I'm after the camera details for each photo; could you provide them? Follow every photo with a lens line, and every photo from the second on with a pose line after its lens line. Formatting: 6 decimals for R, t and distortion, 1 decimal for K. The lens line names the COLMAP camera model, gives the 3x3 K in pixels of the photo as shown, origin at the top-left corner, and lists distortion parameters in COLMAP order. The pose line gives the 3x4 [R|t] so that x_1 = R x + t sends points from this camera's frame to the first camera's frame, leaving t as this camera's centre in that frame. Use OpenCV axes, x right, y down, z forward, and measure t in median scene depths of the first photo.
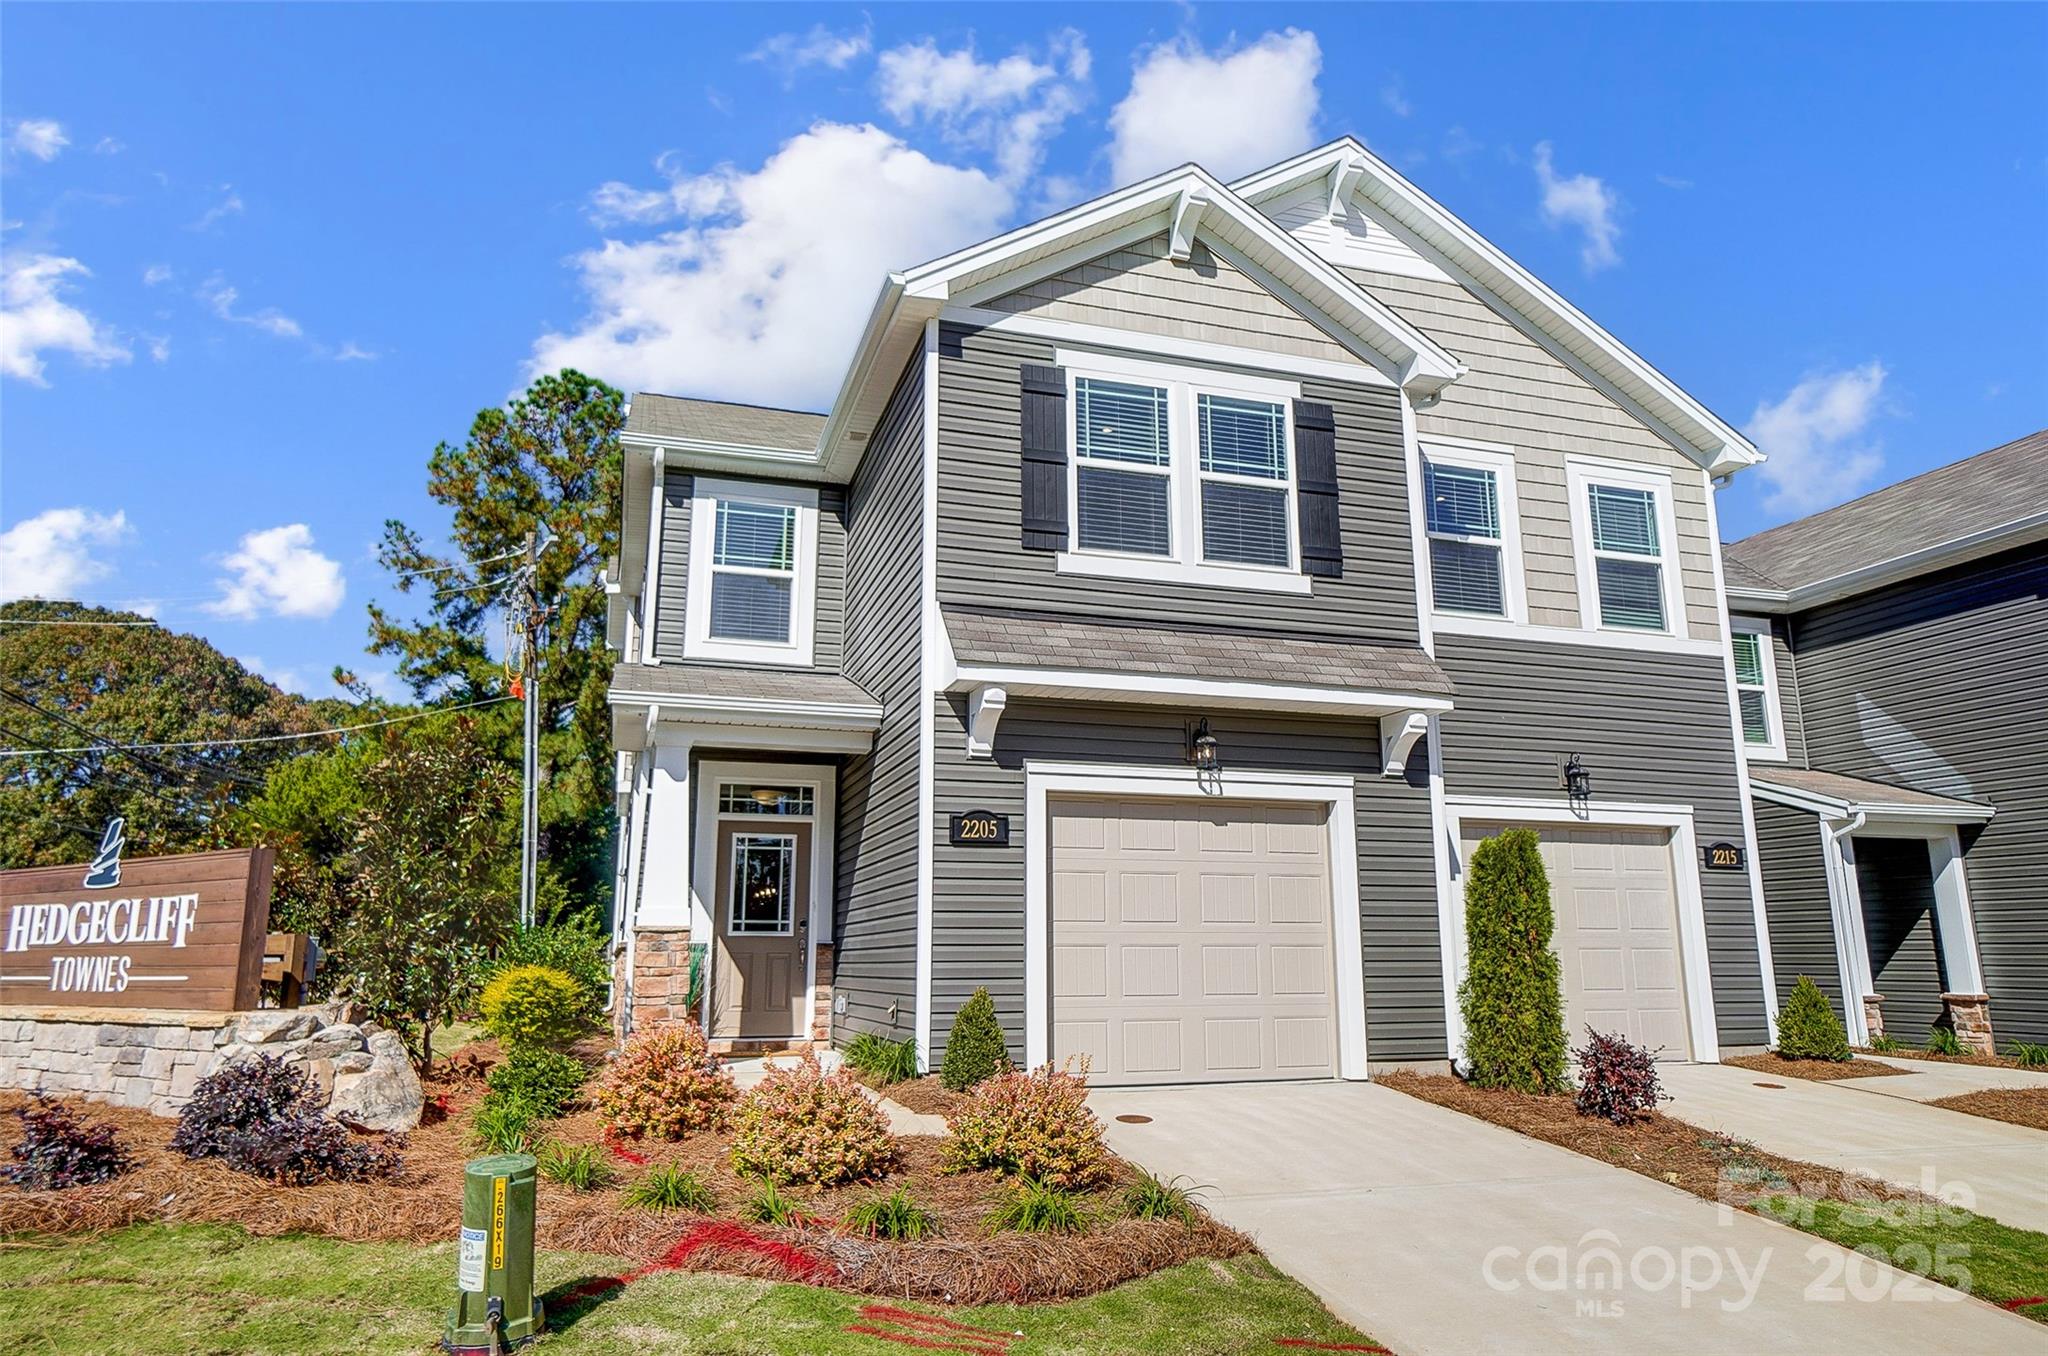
lens RADIAL K [[1325.2, 0, 1024.0], [0, 1325.2, 678.0], [0, 0, 1]] dist [-0.025522, 0.071931]
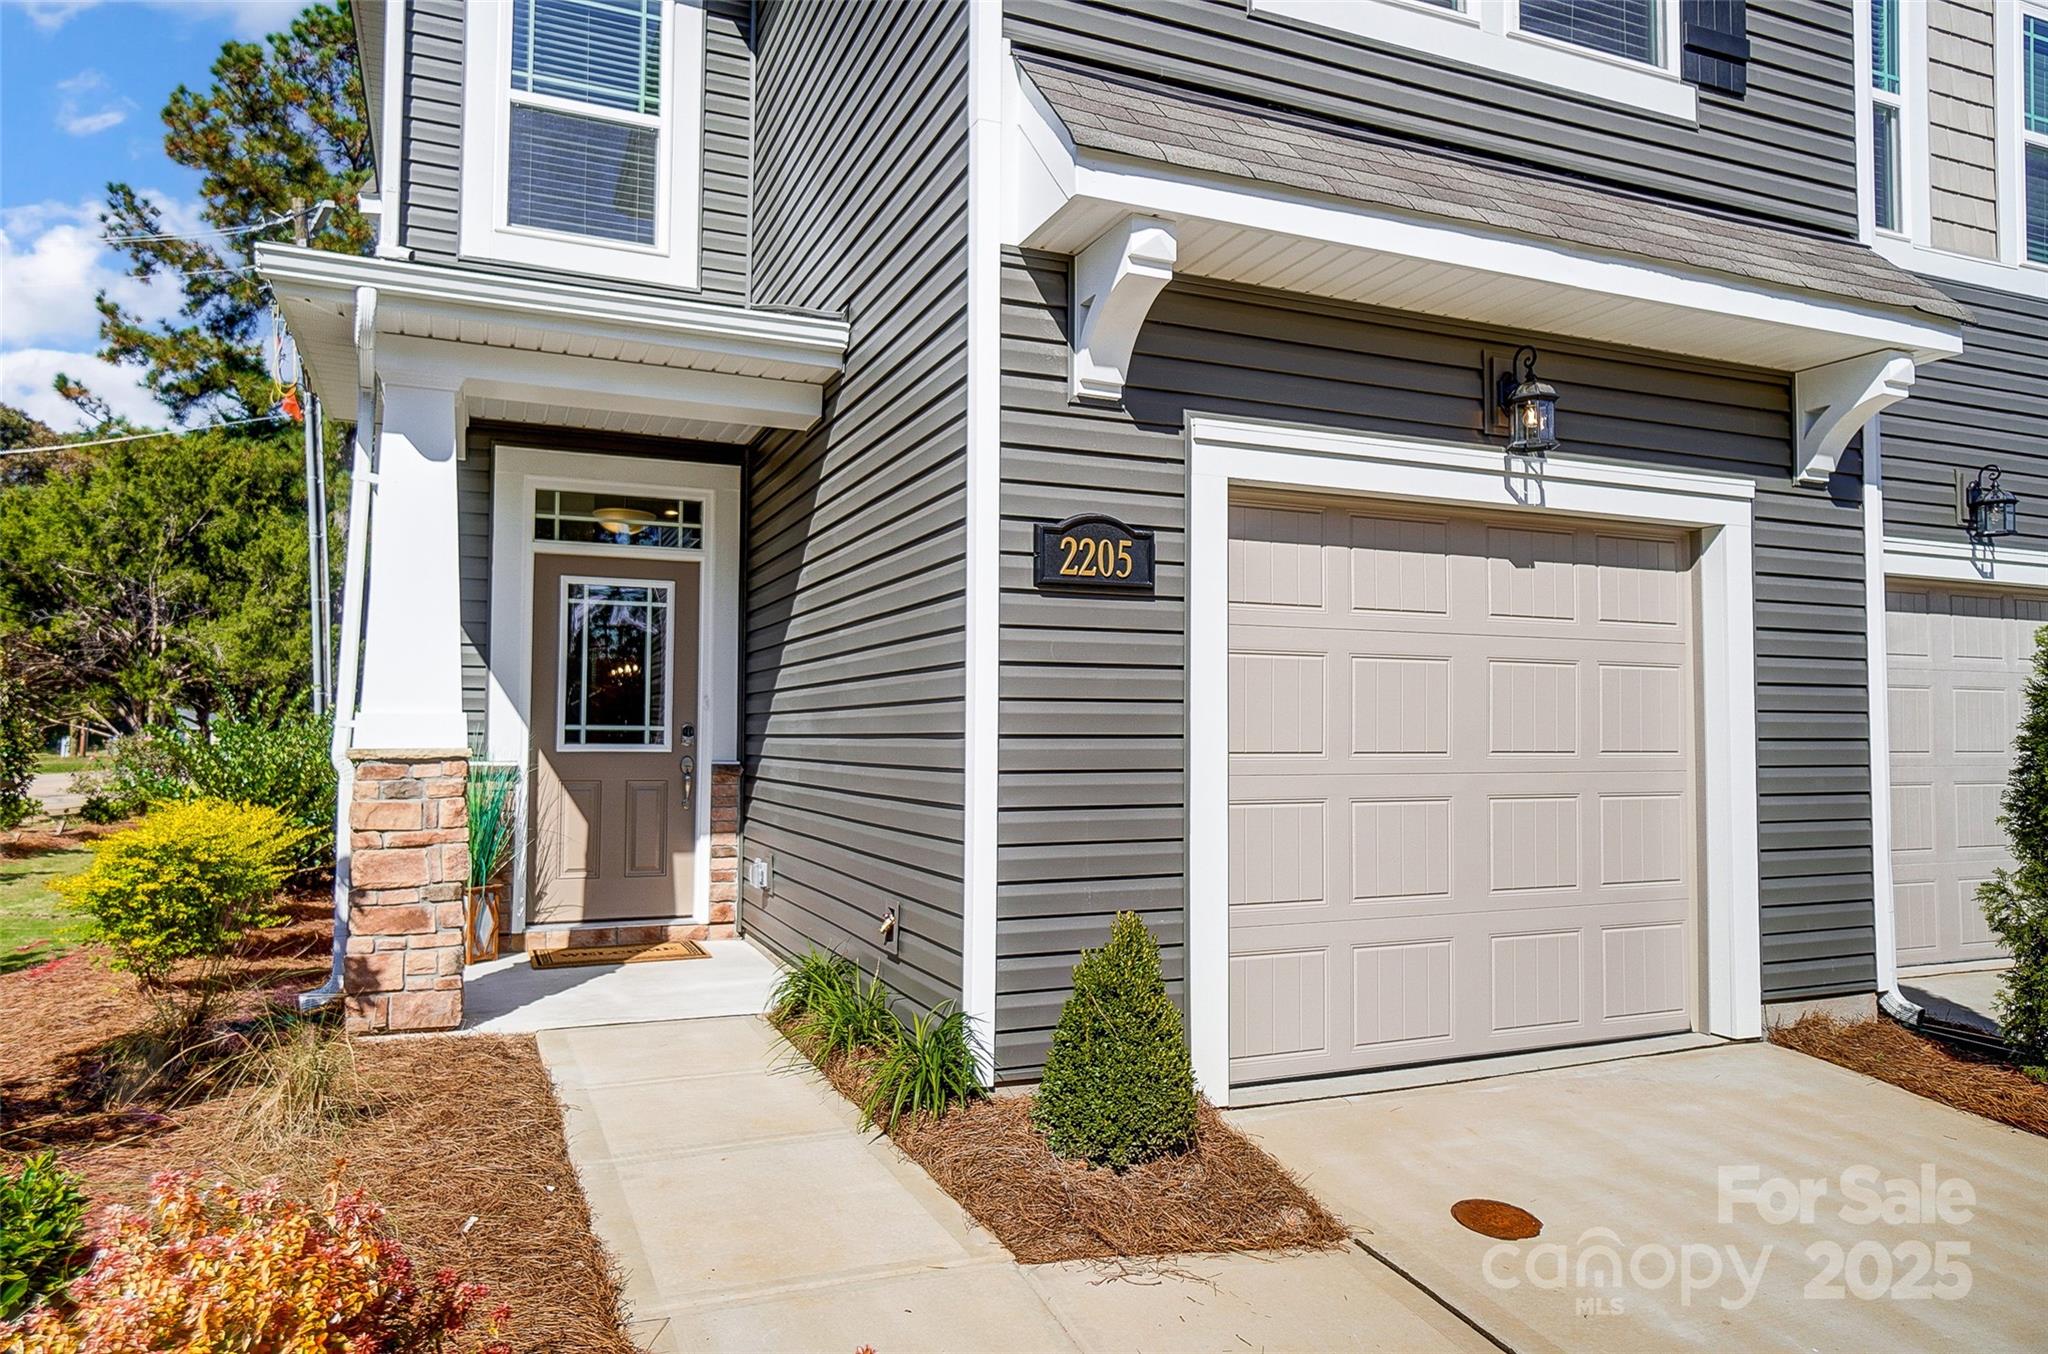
lens RADIAL K [[1325.2, 0, 1024.0], [0, 1325.2, 677.0], [0, 0, 1]] dist [-0.025522, 0.071931]
pose [[0.994820, 0.011320, 0.101016, -0.079487], [-0.028129, 0.985628, 0.166570, 0.060677], [-0.097678, -0.168549, 0.980842, 0.419789]]
